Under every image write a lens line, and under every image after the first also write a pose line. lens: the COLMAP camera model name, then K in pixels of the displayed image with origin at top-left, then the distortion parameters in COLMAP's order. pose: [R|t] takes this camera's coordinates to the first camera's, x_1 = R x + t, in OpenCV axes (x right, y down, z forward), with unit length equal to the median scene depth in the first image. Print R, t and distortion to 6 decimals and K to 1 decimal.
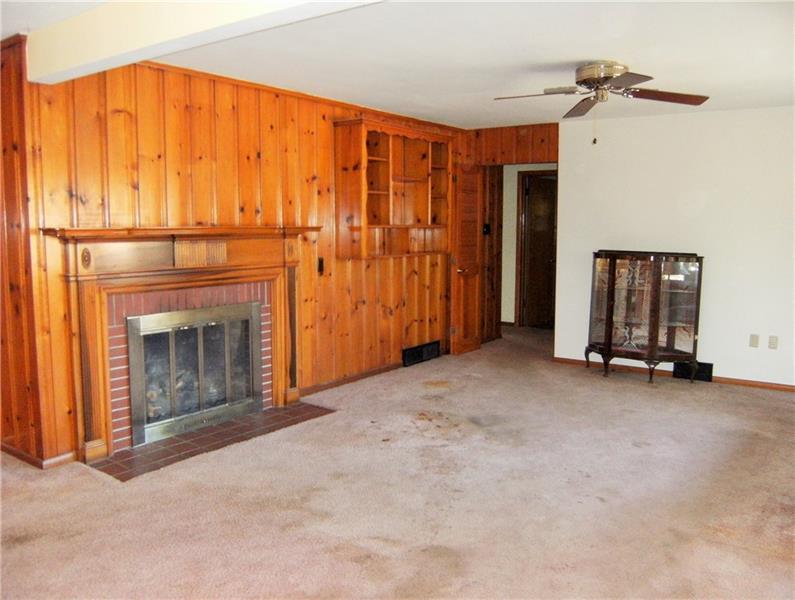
lens RADIAL K [[680.7, 0, 395.6], [0, 680.7, 299.1], [0, 0, 1]] dist [-0.091084, 0.038374]
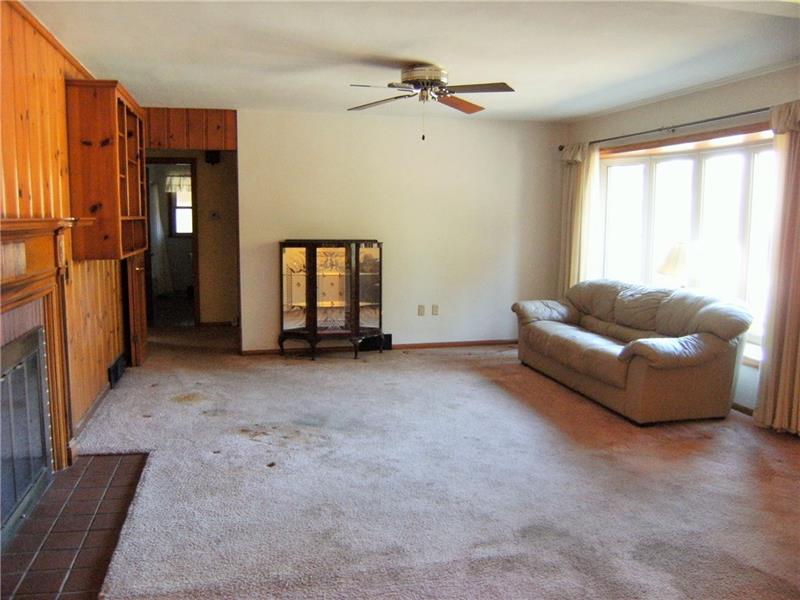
lens RADIAL K [[663.9, 0, 398.8], [0, 663.9, 296.7], [0, 0, 1]] dist [-0.081779, 0.033998]
pose [[0.643891, -0.091222, 0.759659, -0.466778], [0.082129, 0.995371, 0.049913, -0.029853], [-0.760696, 0.030251, 0.648403, 0.287363]]
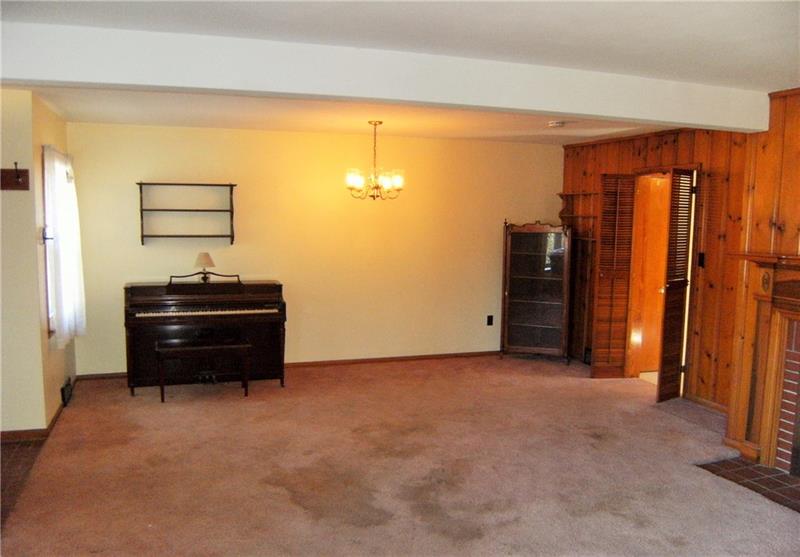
lens RADIAL K [[700.6, 0, 398.9], [0, 700.6, 280.9], [0, 0, 1]] dist [-0.078263, 0.001513]
pose [[-0.567453, 0.069888, -0.820435, 0.632365], [-0.115493, 0.979786, 0.163343, -0.135385], [0.815266, 0.187444, -0.547911, 0.858033]]
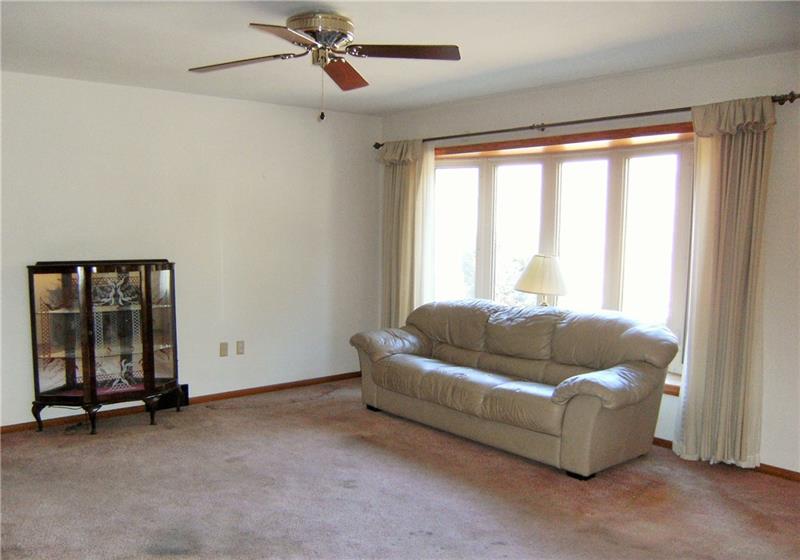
lens RADIAL K [[700.6, 0, 369.8], [0, 700.6, 312.2], [0, 0, 1]] dist [-0.078263, 0.001513]
pose [[0.258806, -0.116909, 0.958828, -0.391324], [0.101452, 0.990448, 0.093380, -0.069125], [-0.960587, 0.073107, 0.268195, 0.624955]]
